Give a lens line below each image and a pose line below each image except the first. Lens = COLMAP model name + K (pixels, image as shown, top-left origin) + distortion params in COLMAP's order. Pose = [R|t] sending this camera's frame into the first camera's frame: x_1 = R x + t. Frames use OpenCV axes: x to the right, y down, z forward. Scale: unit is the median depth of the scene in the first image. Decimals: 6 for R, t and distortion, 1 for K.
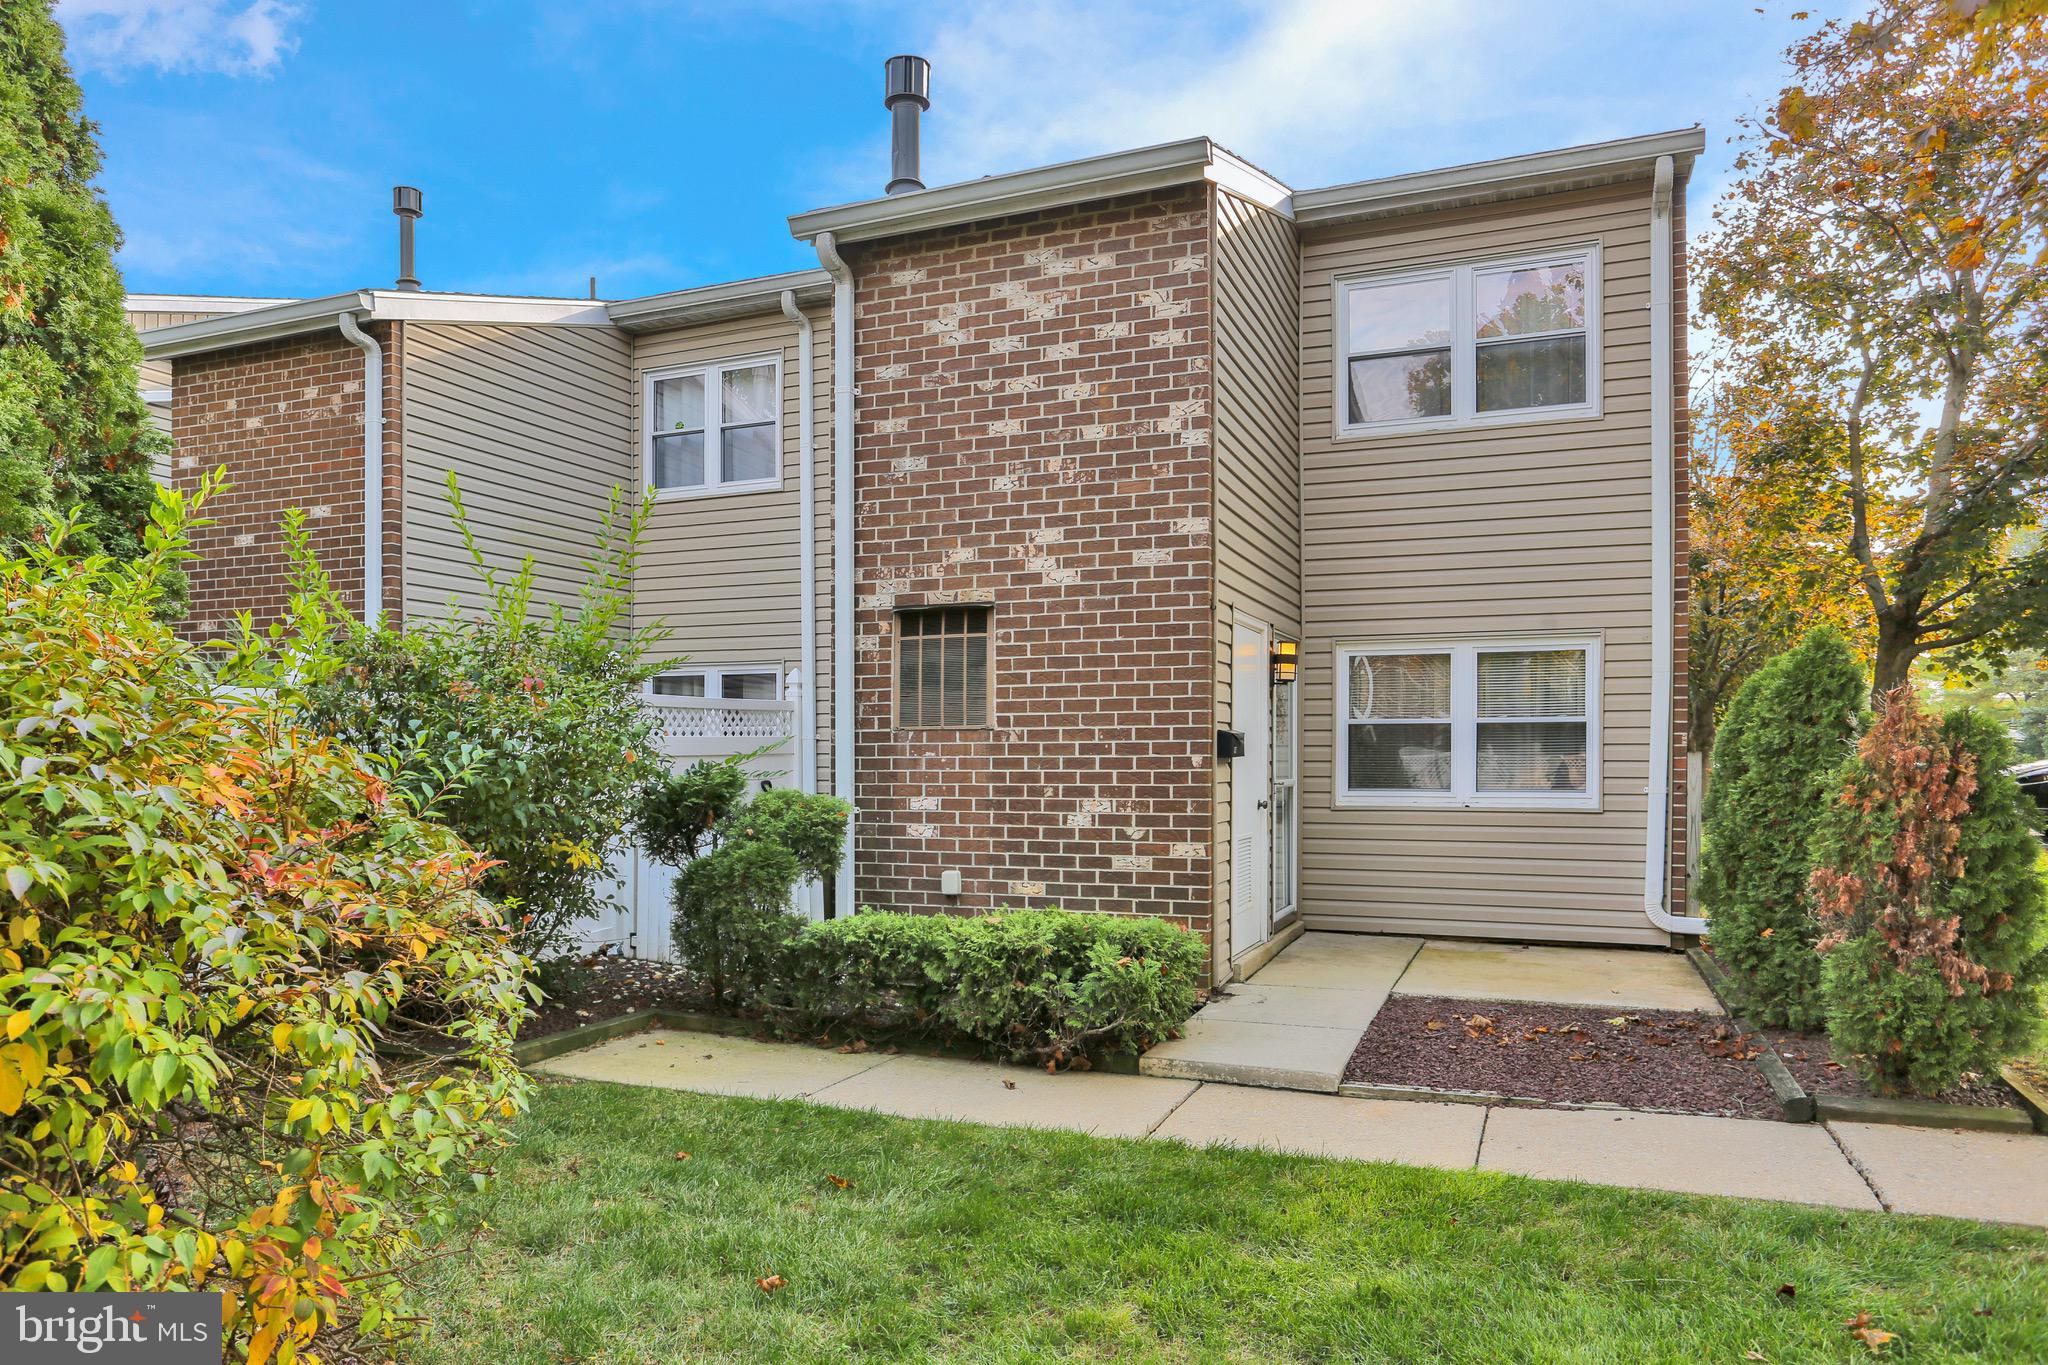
lens RADIAL K [[1303.4, 0, 975.5], [0, 1303.4, 703.0], [0, 0, 1]] dist [-0.045466, 0.027412]
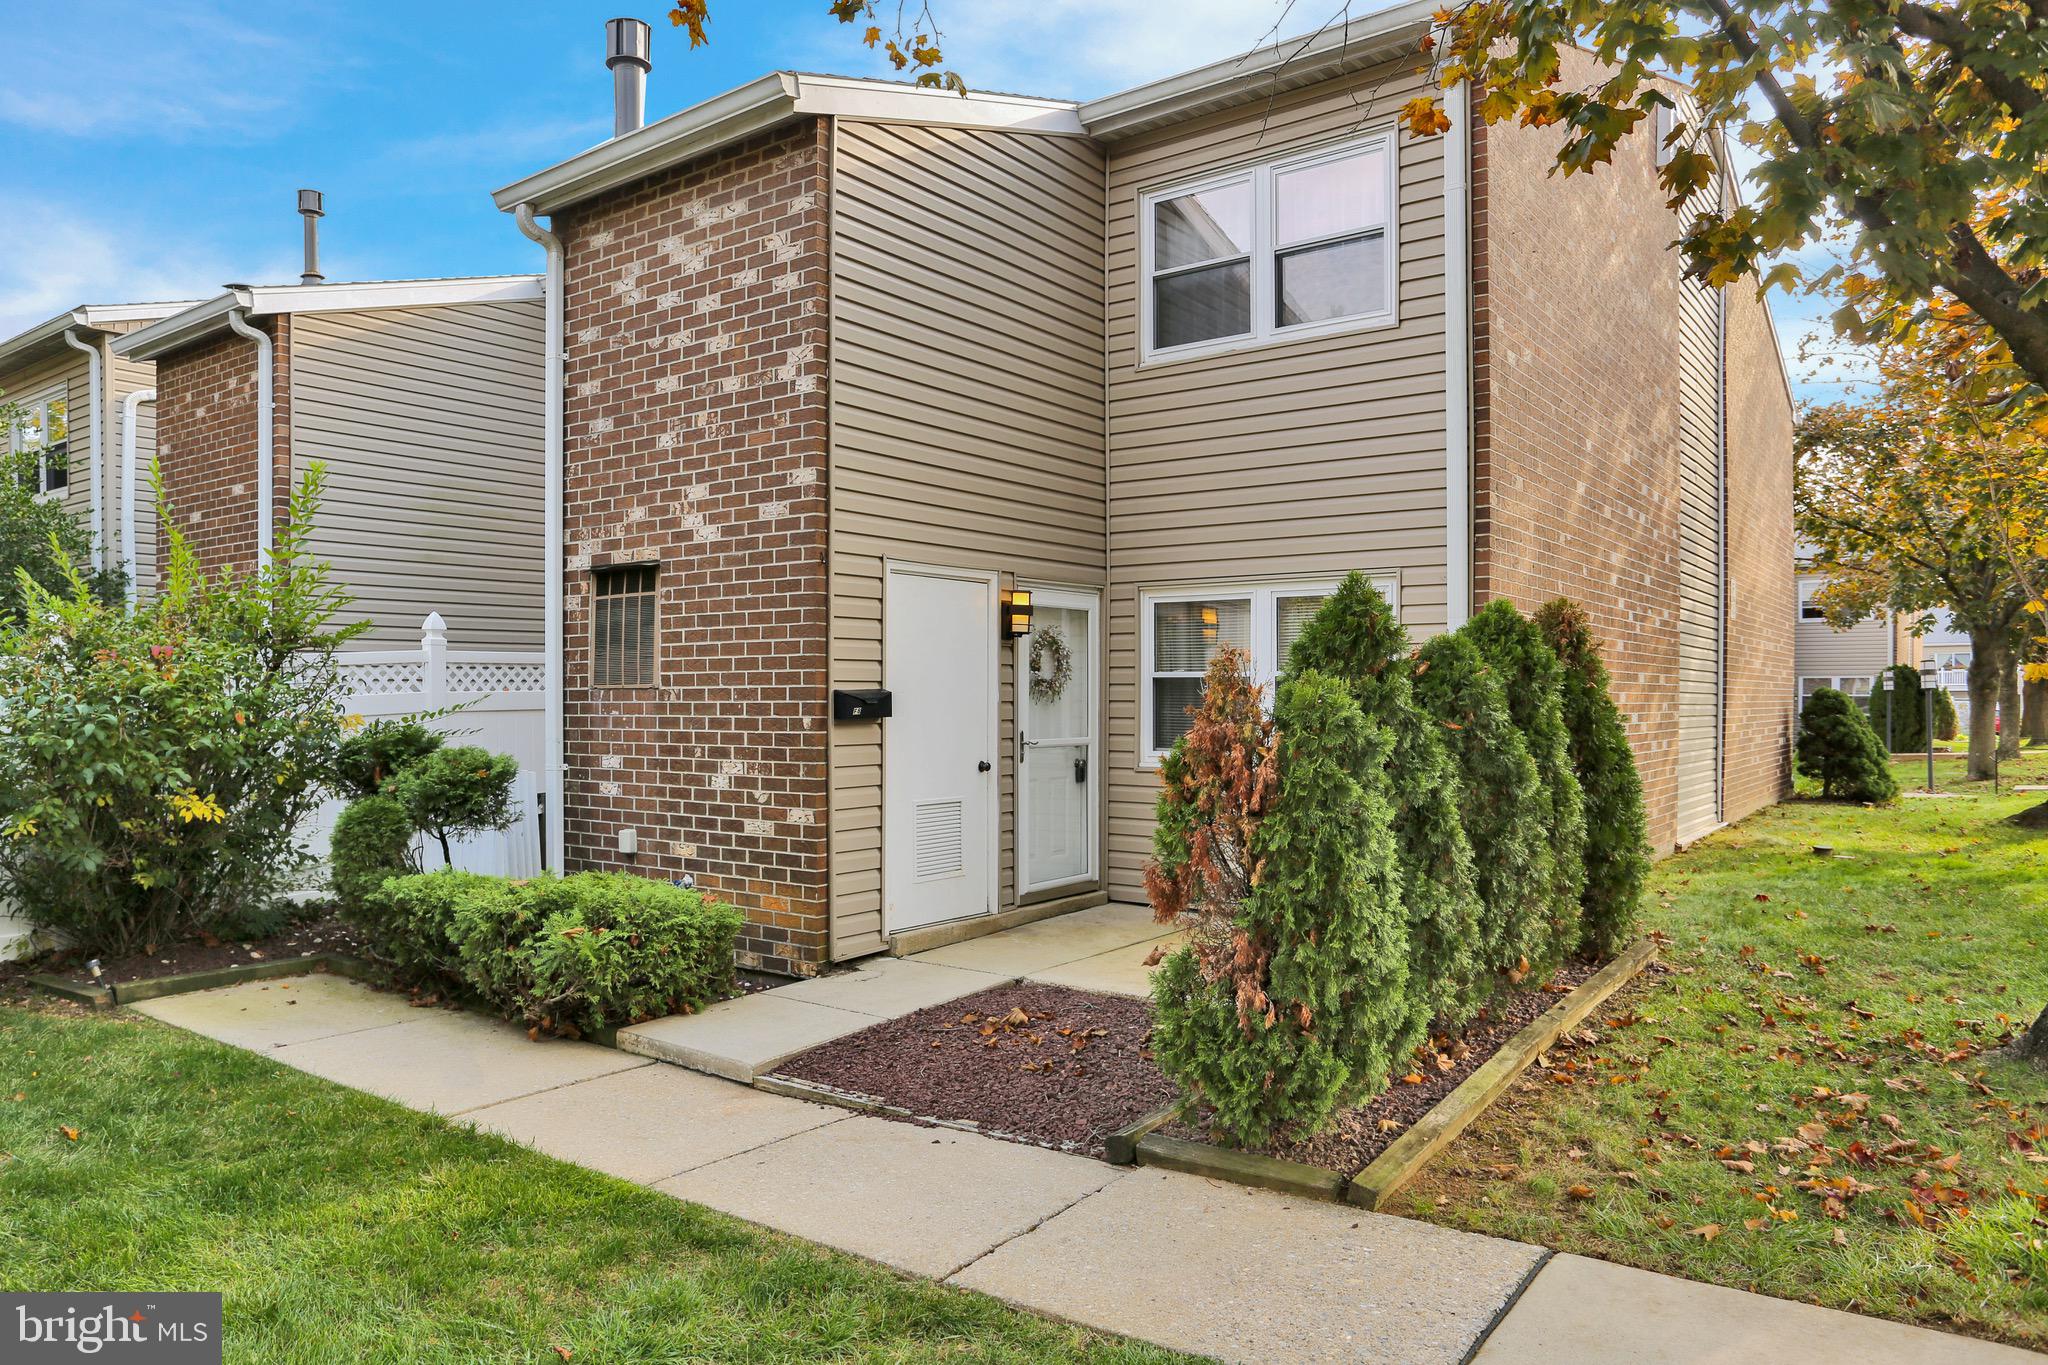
lens RADIAL K [[1303.4, 0, 971.9], [0, 1303.4, 654.0], [0, 0, 1]] dist [-0.045466, 0.027412]
pose [[0.969575, -0.008297, -0.244652, 0.479110], [0.010874, 0.999899, 0.009185, -0.012441], [0.244551, -0.011566, 0.969567, 0.094482]]
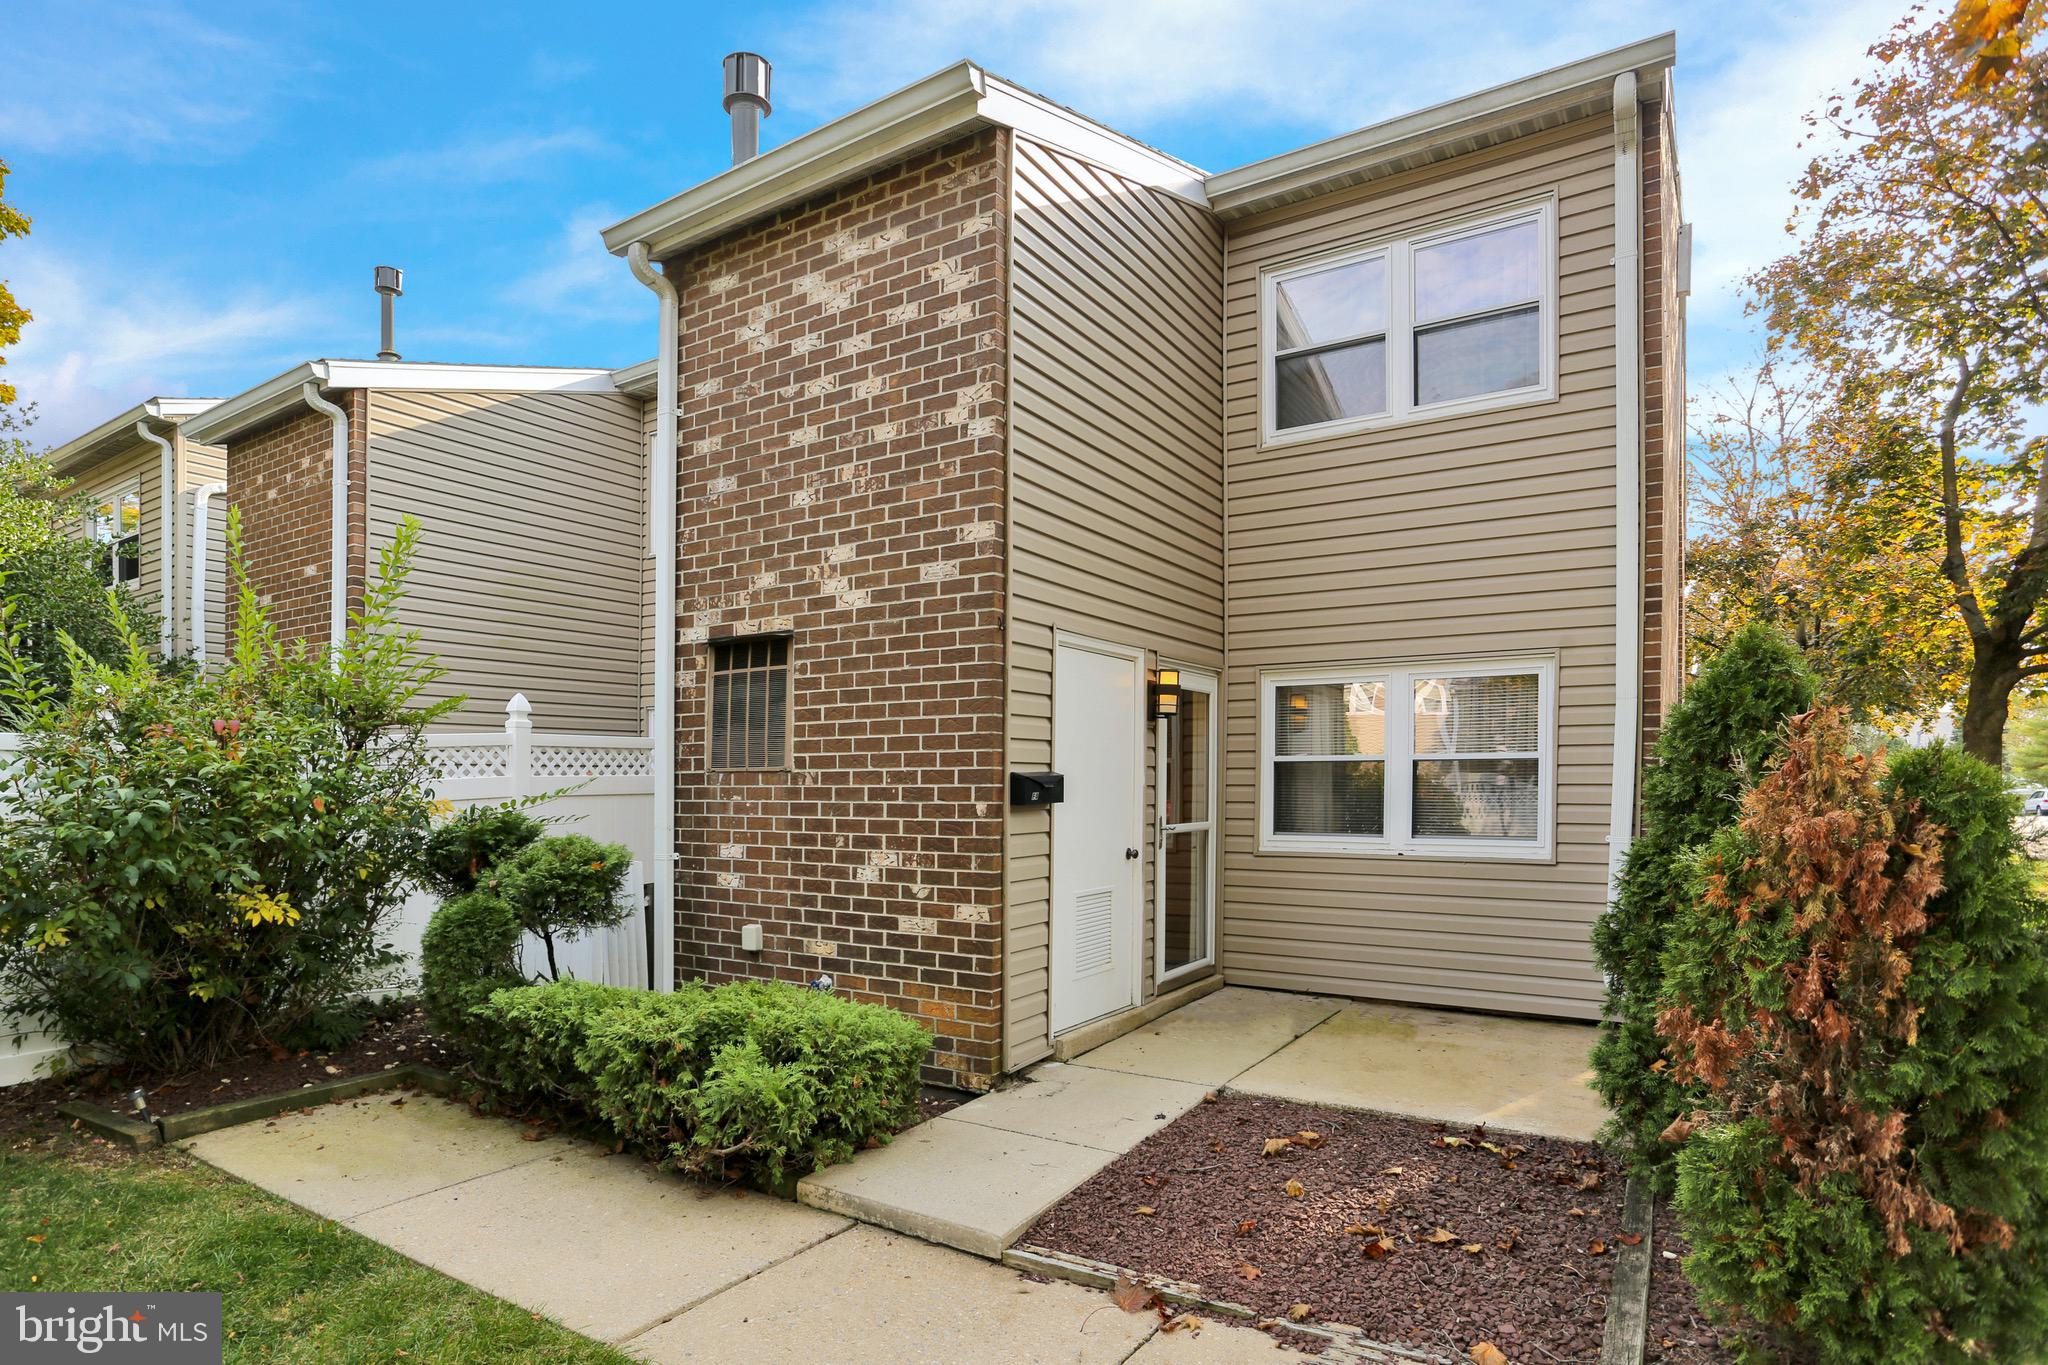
lens RADIAL K [[1061.4, 0, 991.5], [0, 1061.4, 758.8], [0, 0, 1]] dist [-0.049676, 0.013969]
pose [[0.984765, -0.004271, -0.173837, 0.271992], [0.007517, 0.999809, 0.018023, -0.000546], [0.173727, -0.019055, 0.984610, 0.294191]]
